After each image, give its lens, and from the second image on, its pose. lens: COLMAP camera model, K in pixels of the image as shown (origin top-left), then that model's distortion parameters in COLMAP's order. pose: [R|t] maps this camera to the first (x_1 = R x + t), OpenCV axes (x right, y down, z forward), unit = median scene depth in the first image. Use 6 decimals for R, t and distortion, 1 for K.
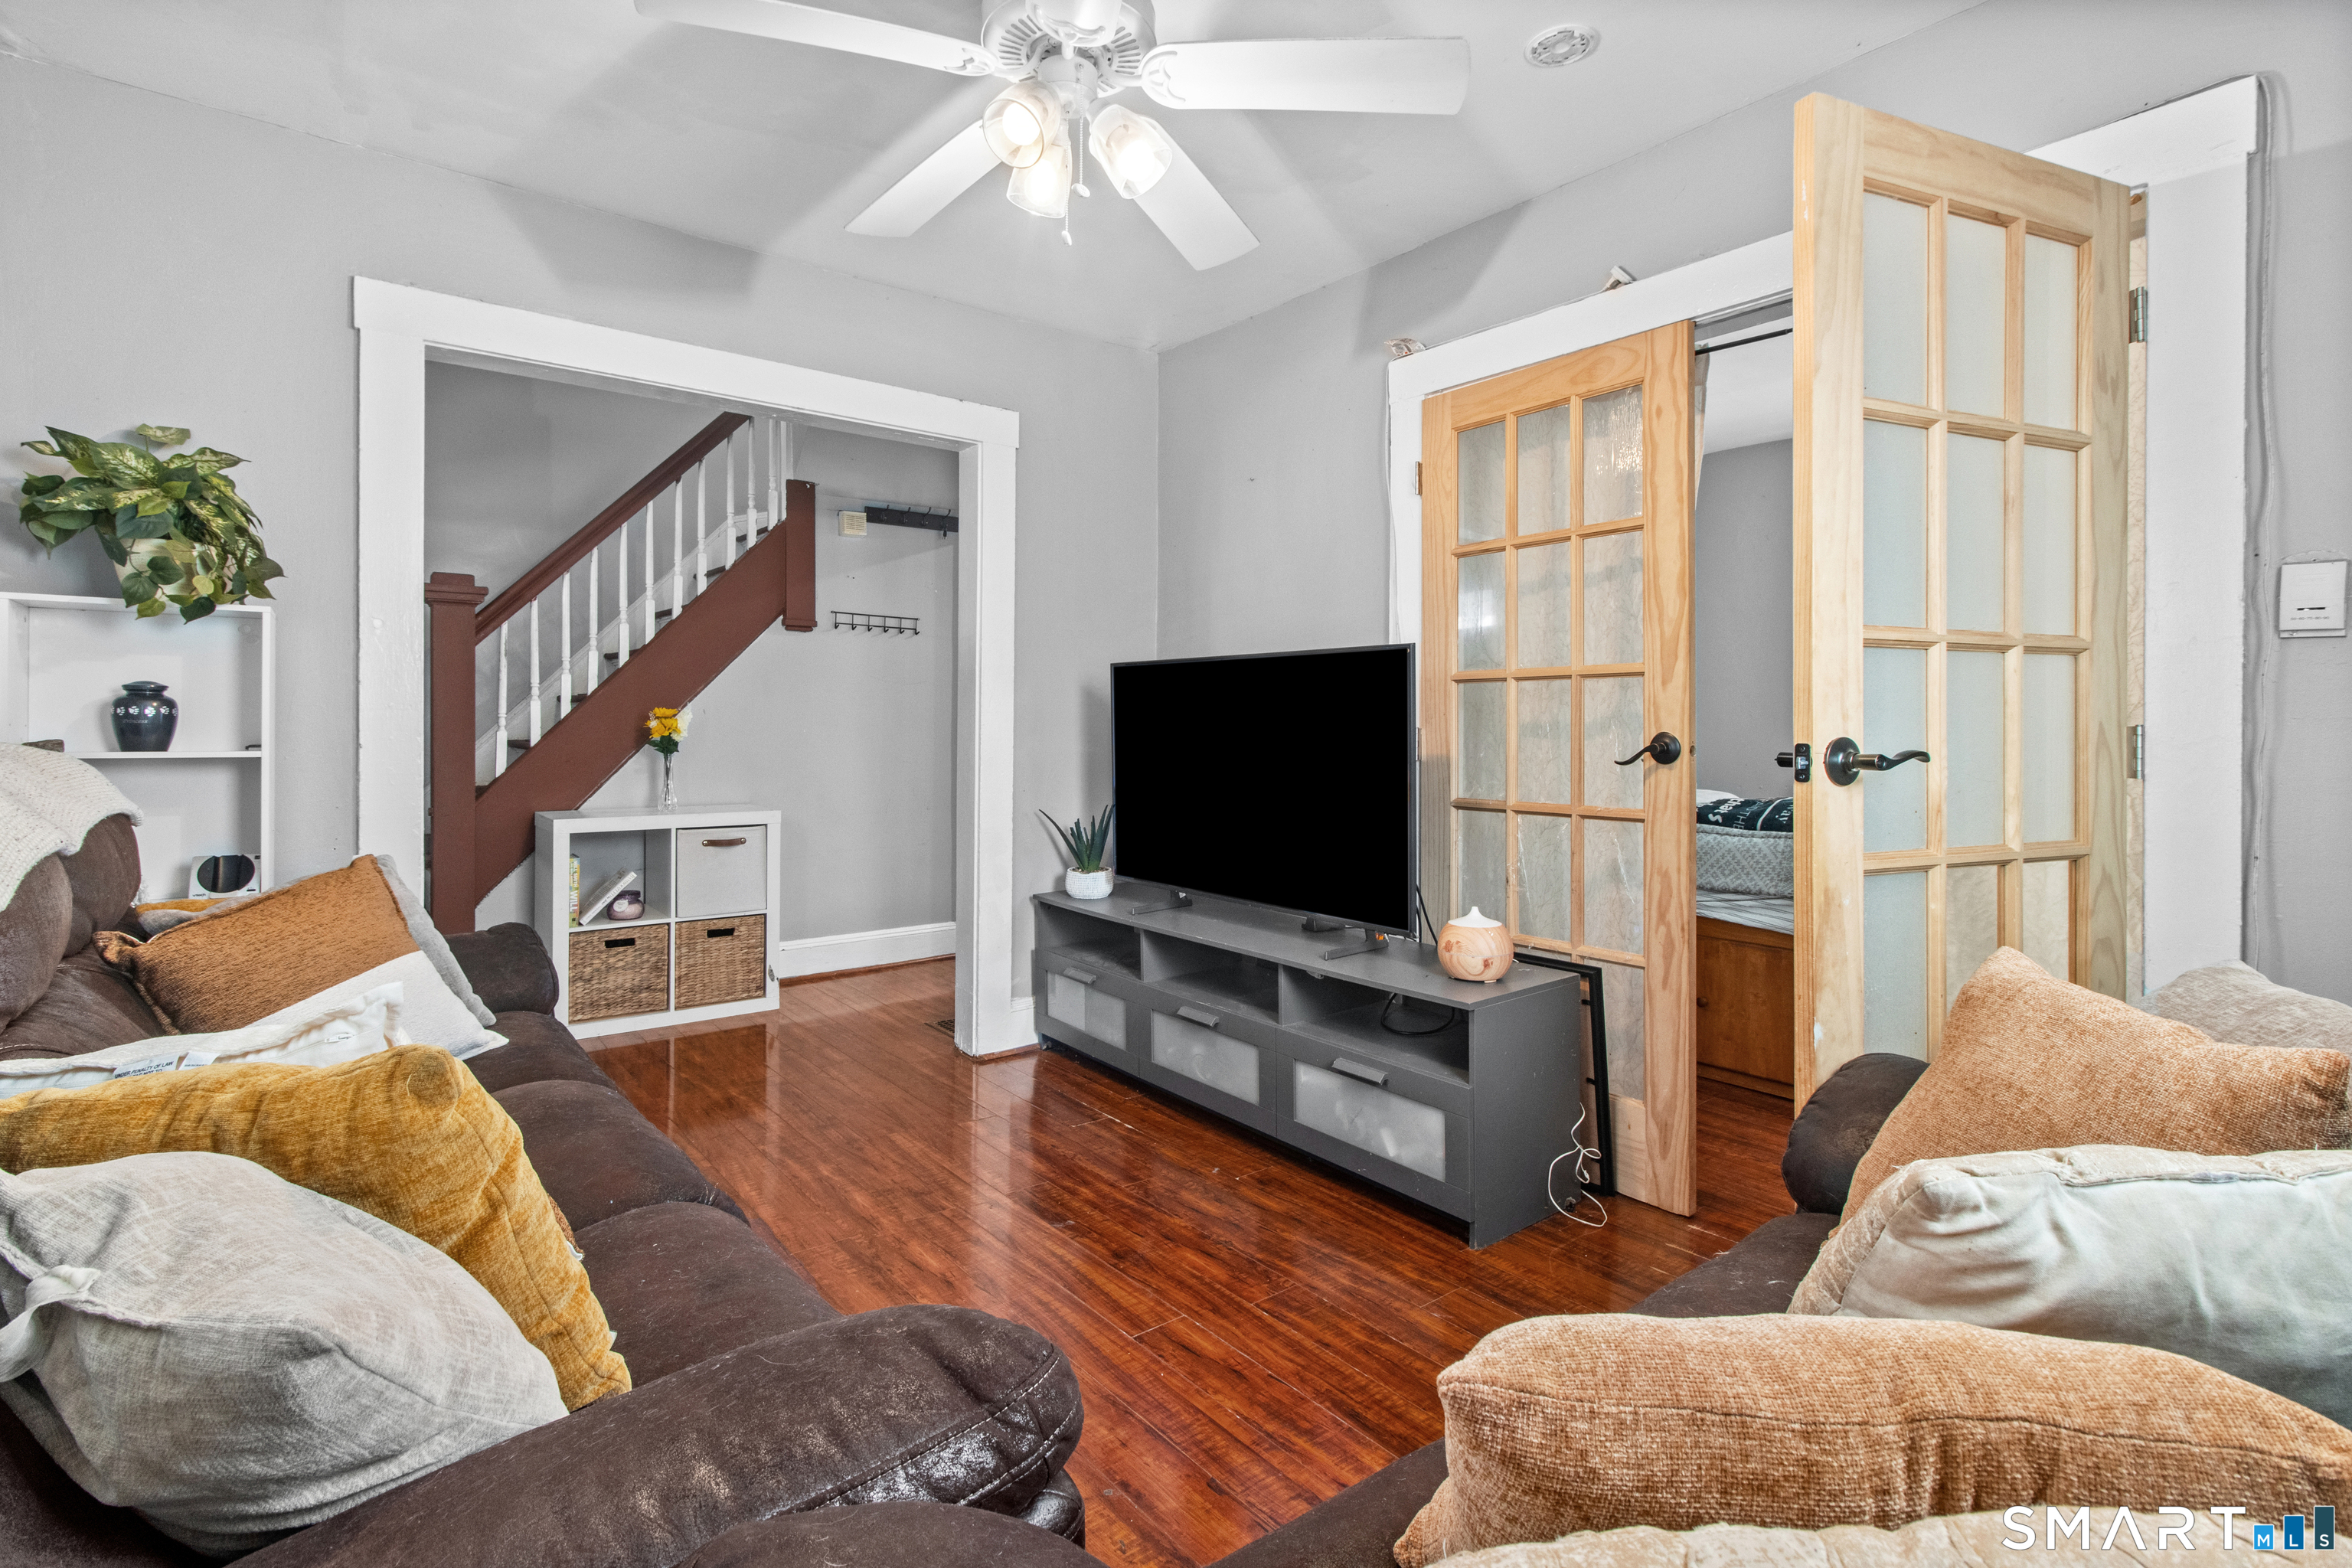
lens RADIAL K [[1093.8, 0, 1172.5], [0, 1093.8, 752.8], [0, 0, 1]] dist [0.010569, -0.000285]
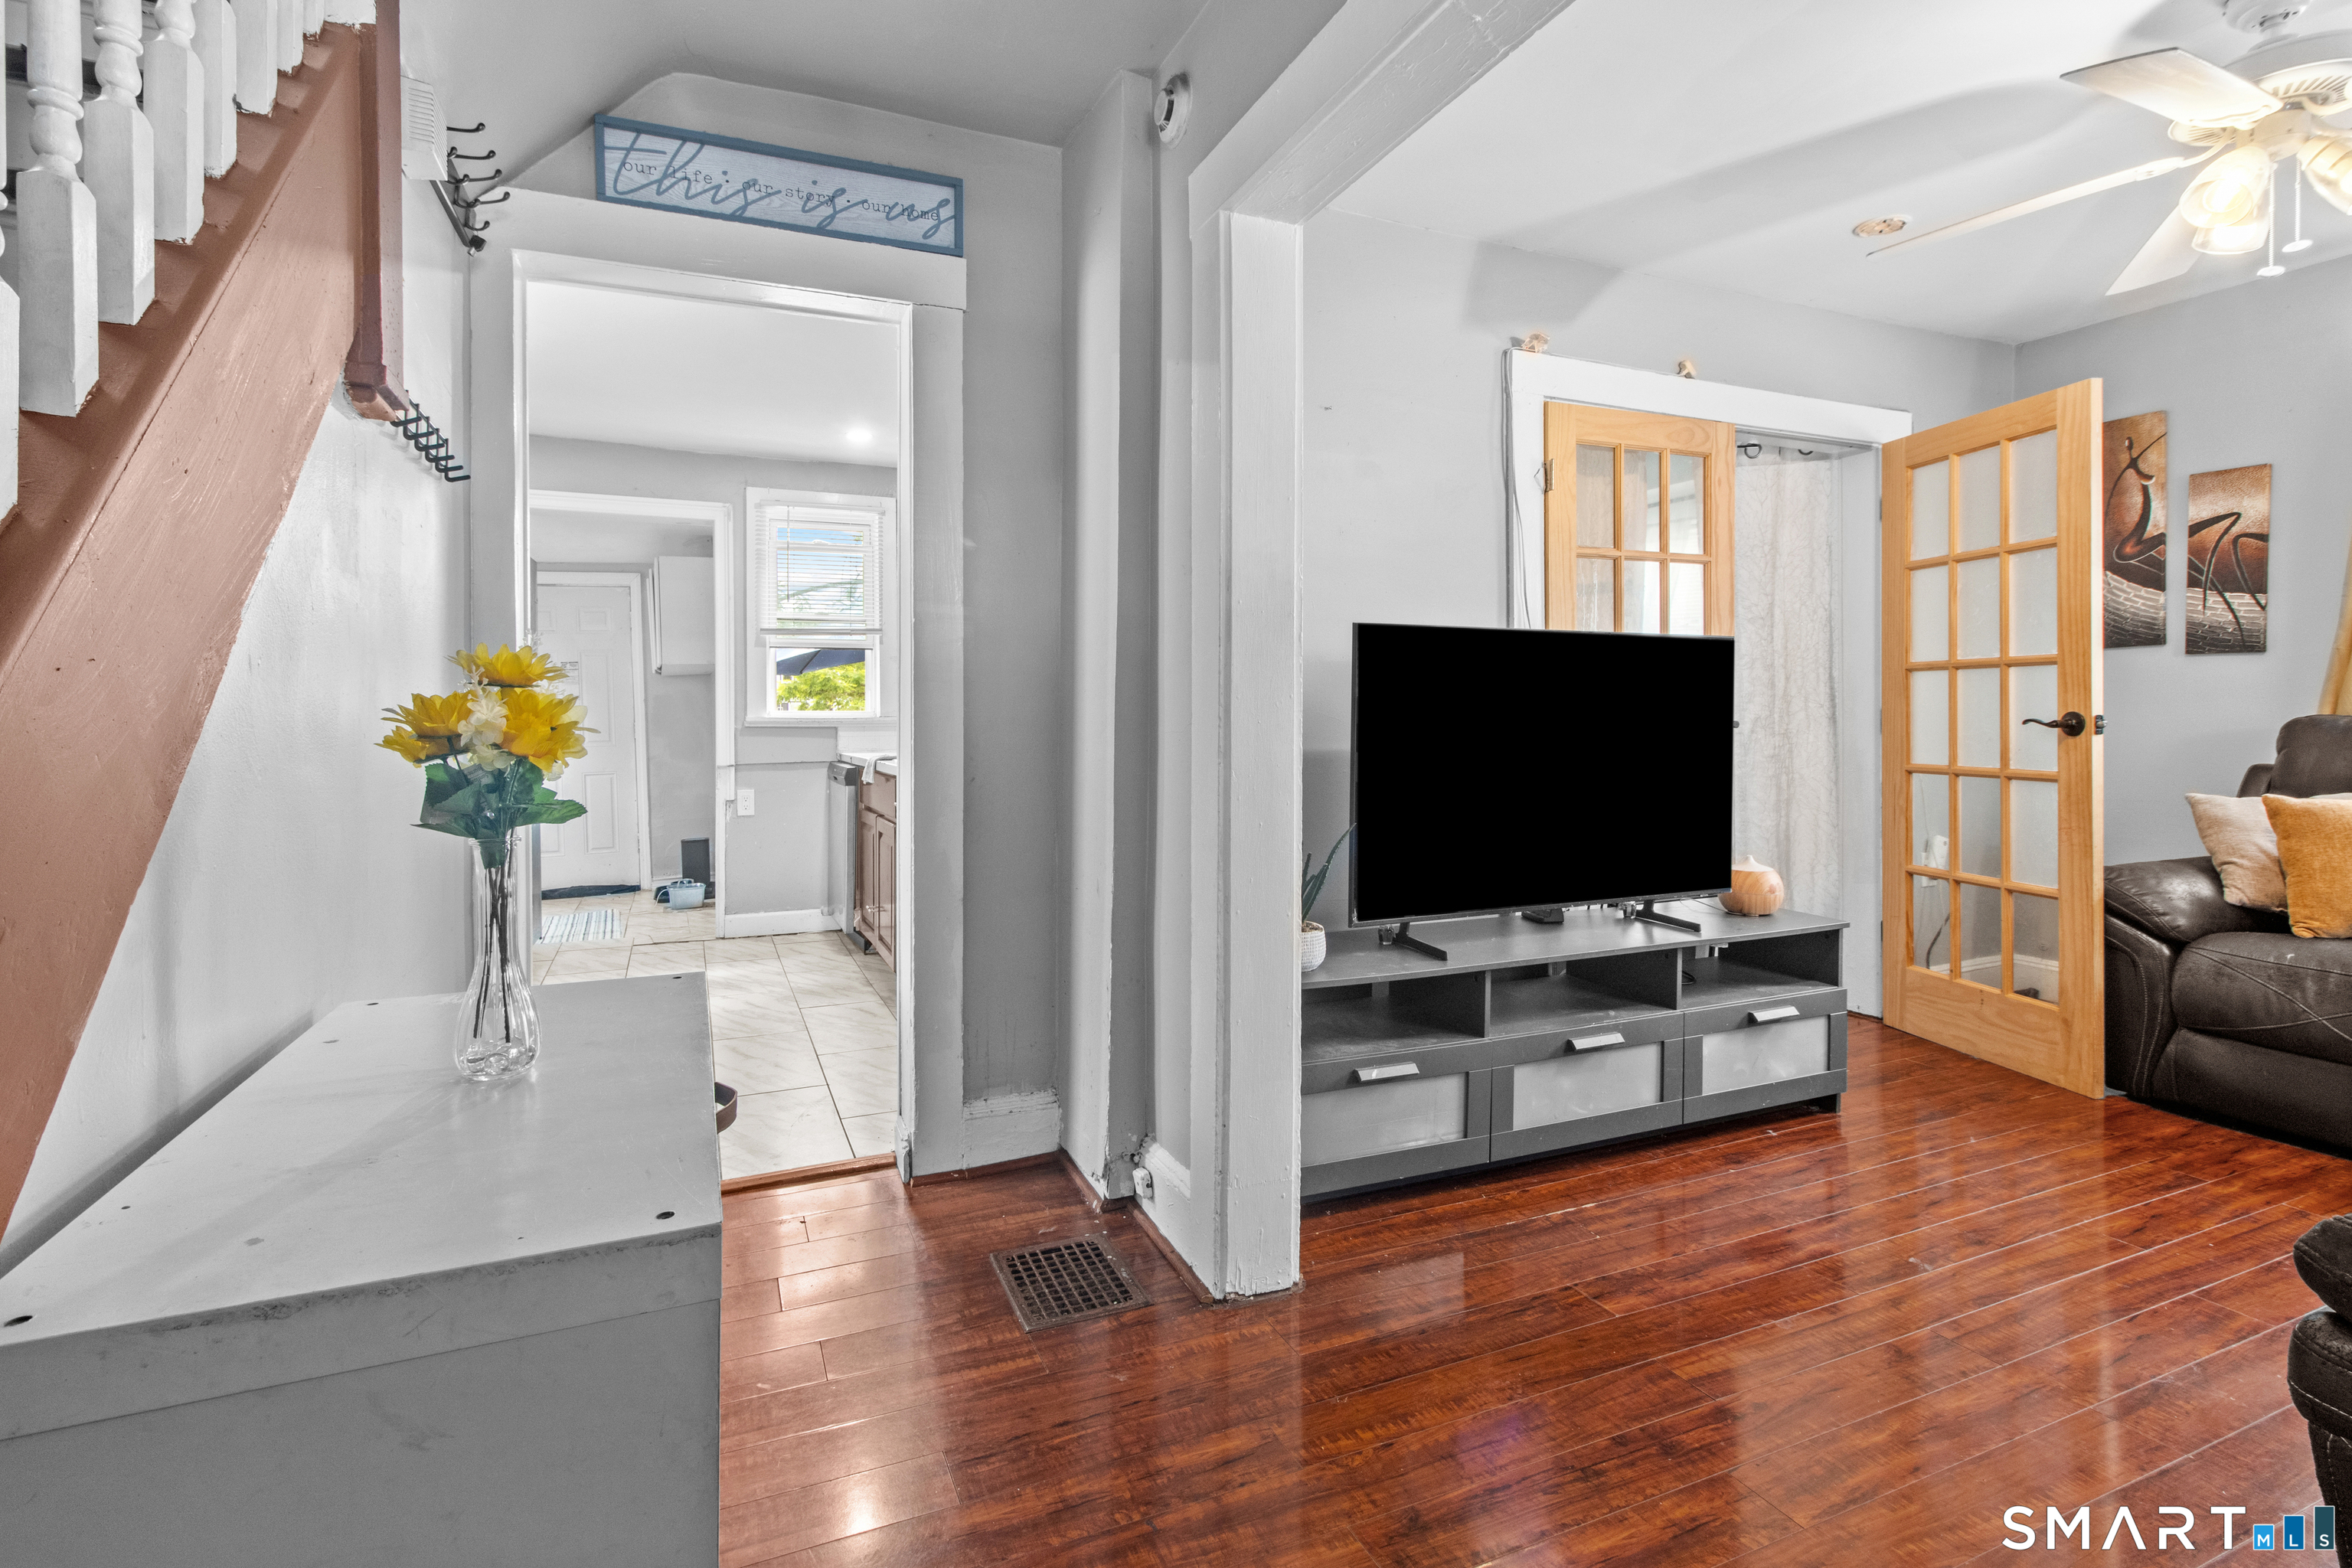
lens RADIAL K [[1093.8, 0, 1172.5], [0, 1093.8, 752.8], [0, 0, 1]] dist [0.010569, -0.000285]
pose [[0.247180, -0.036332, 0.968288, -1.041639], [0.022755, 0.999239, 0.031684, -0.030466], [-0.968702, 0.014202, 0.247819, 1.279645]]
